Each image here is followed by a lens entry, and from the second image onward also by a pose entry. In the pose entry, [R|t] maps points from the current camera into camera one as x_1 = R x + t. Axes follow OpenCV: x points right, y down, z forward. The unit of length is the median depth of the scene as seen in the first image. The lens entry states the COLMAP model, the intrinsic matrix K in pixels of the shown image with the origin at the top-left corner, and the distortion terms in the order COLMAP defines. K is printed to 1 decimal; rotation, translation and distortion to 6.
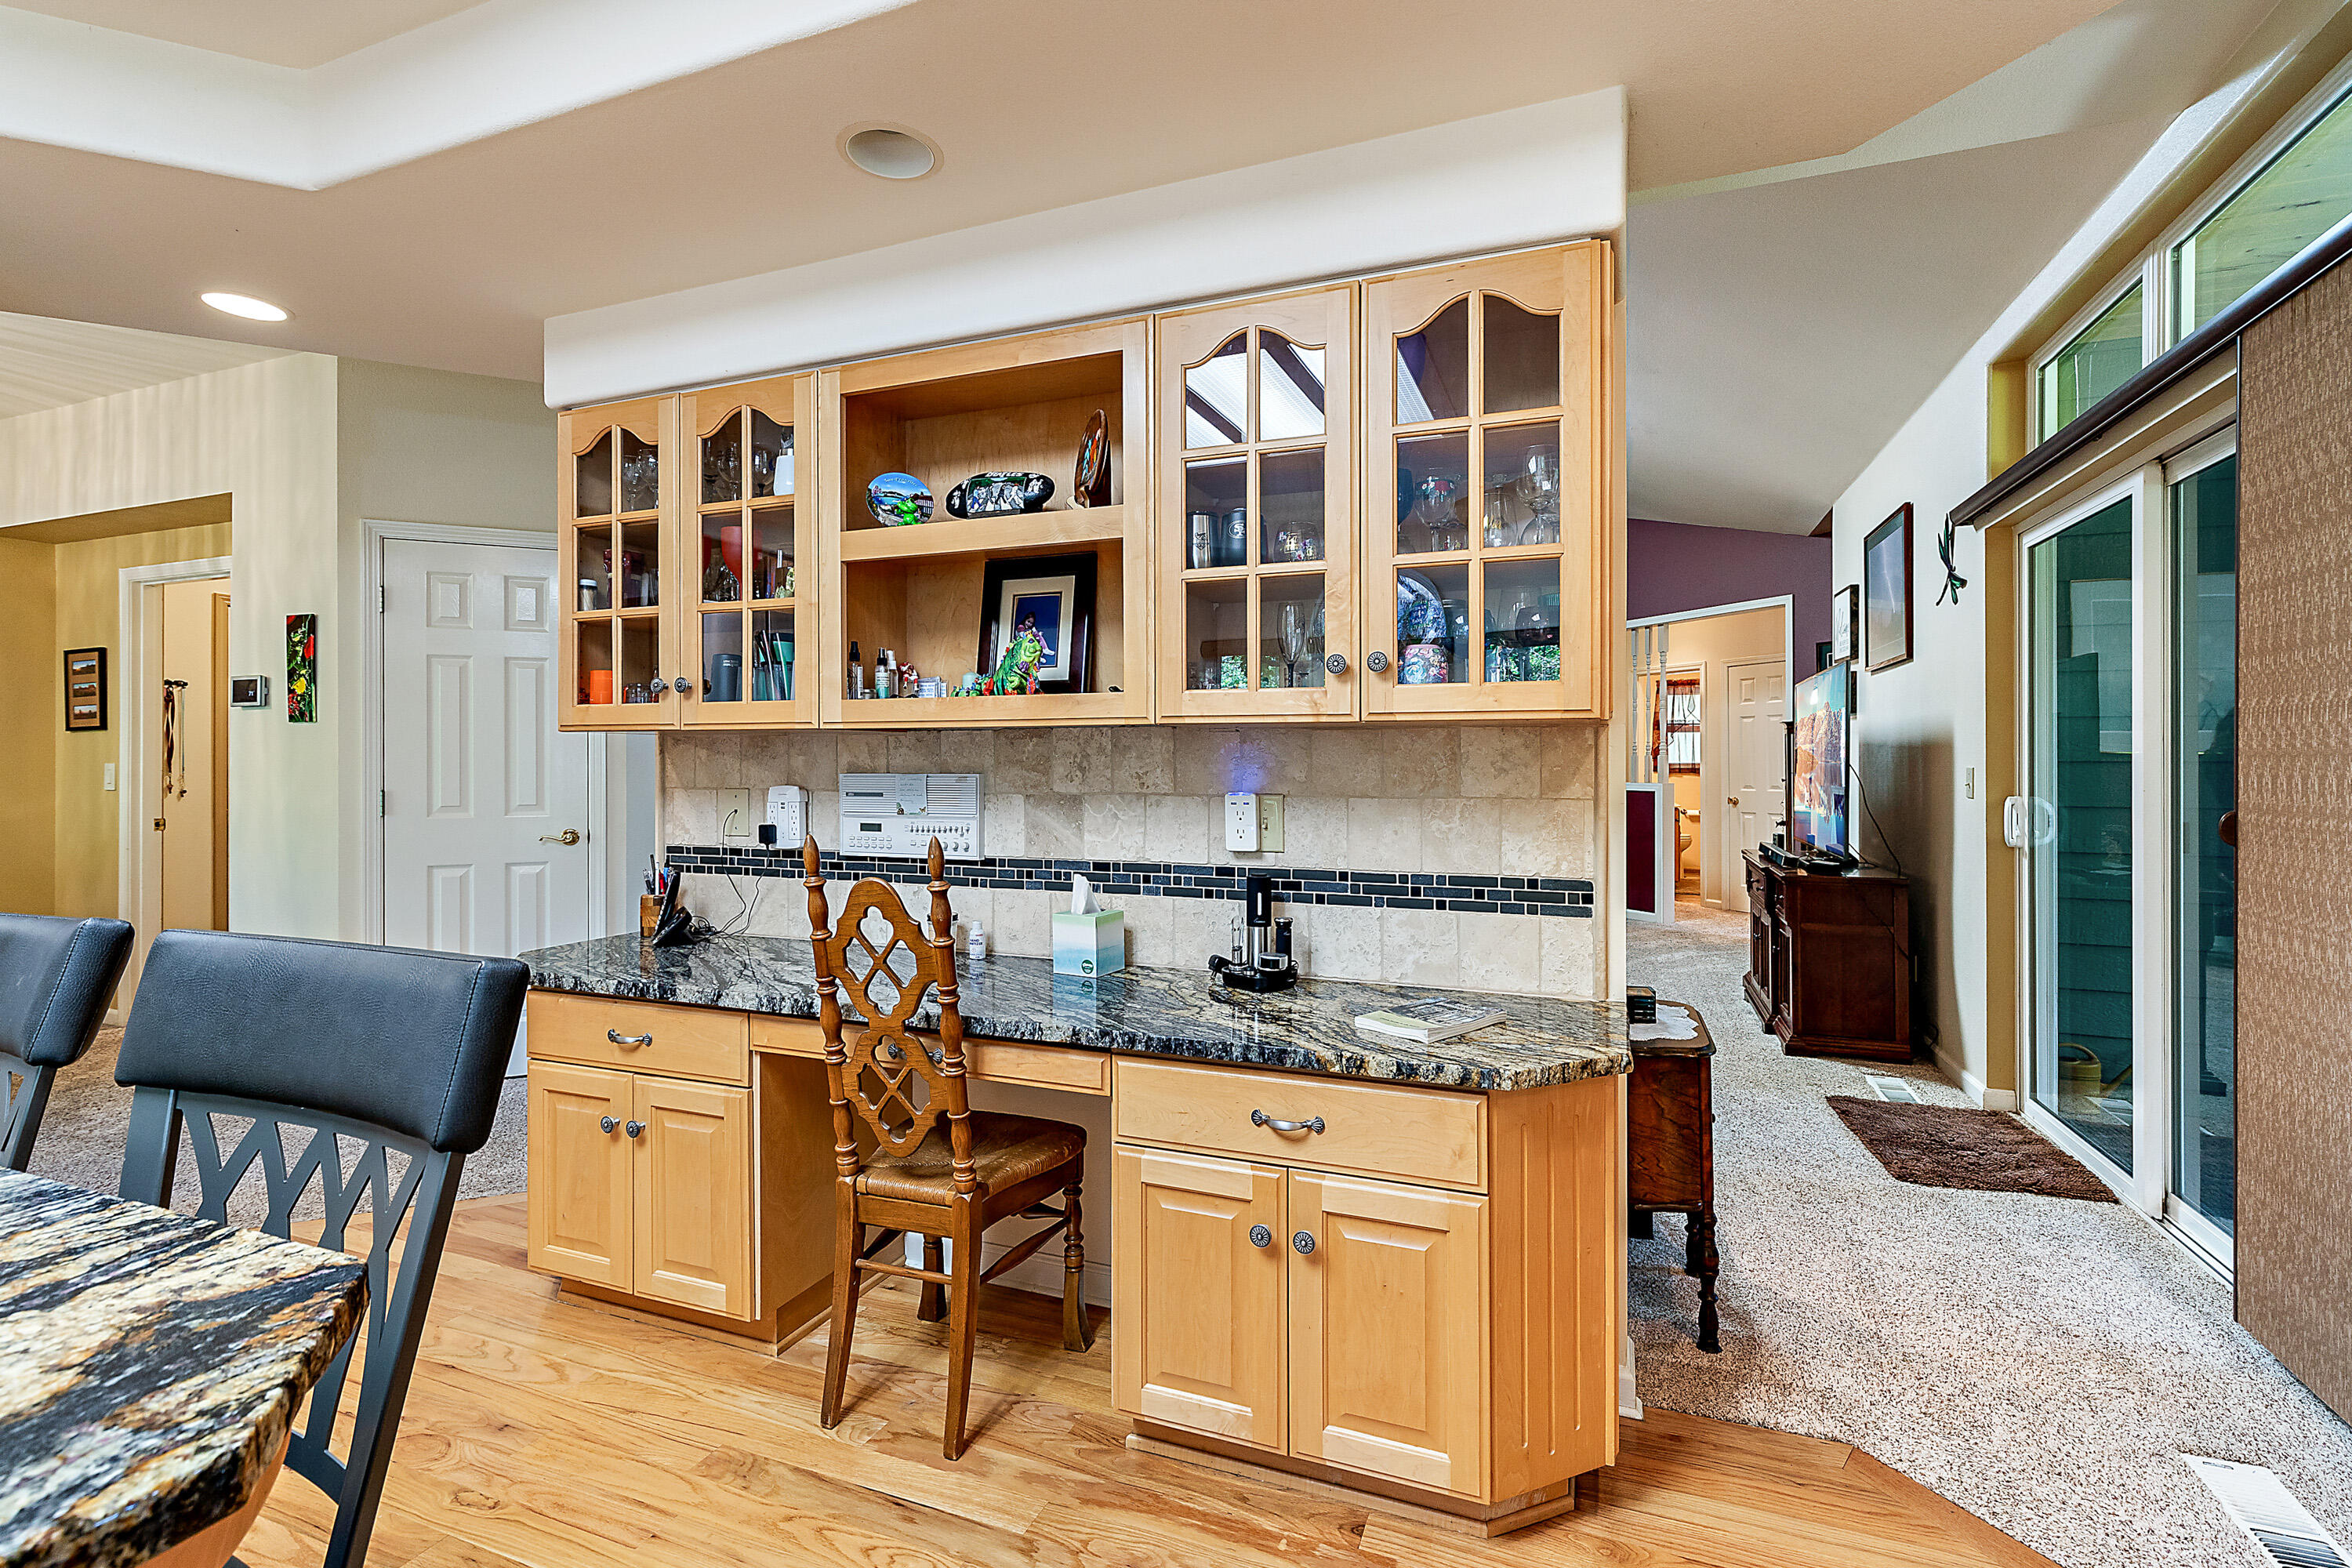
lens RADIAL K [[1072.0, 0, 1186.8], [0, 1072.0, 755.5], [0, 0, 1]] dist [0.004477, 0.000356]
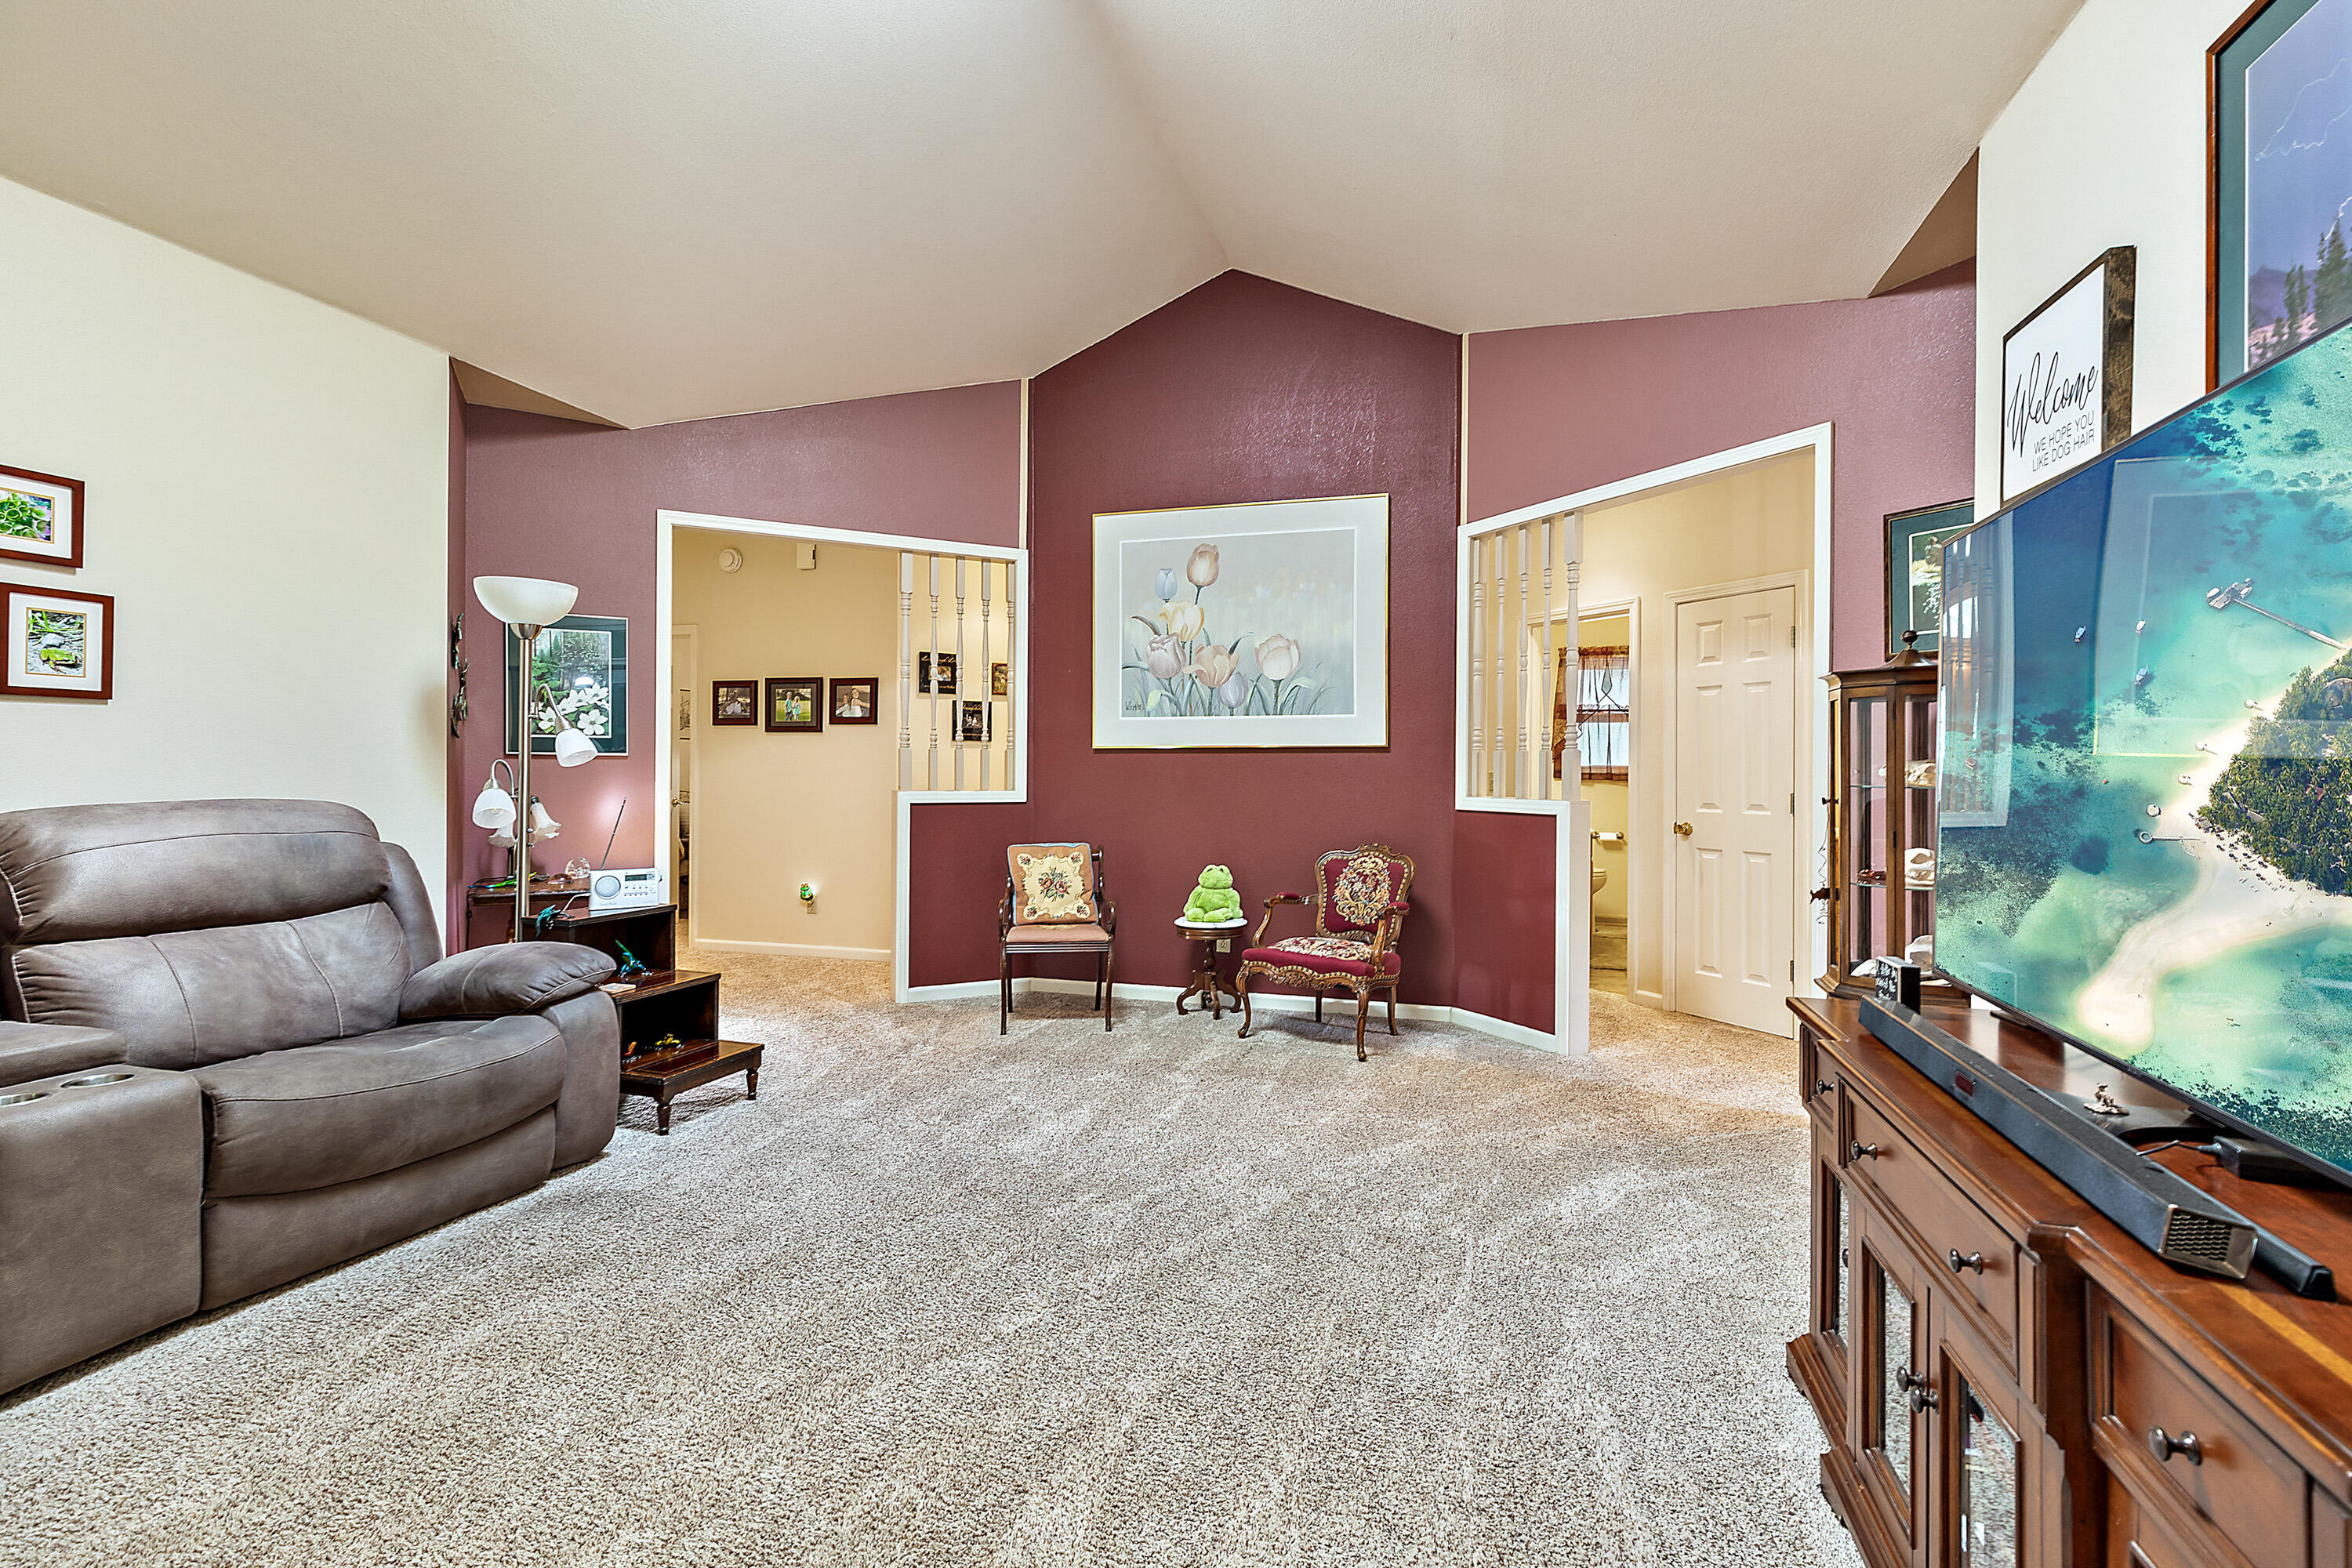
lens RADIAL K [[1072.0, 0, 1186.8], [0, 1072.0, 755.5], [0, 0, 1]] dist [0.004477, 0.000356]
pose [[0.997123, 0.012275, 0.074803, 0.186406], [-0.012305, 0.999924, -0.000066, 0.004588], [-0.074798, -0.000855, 0.997198, 0.421791]]
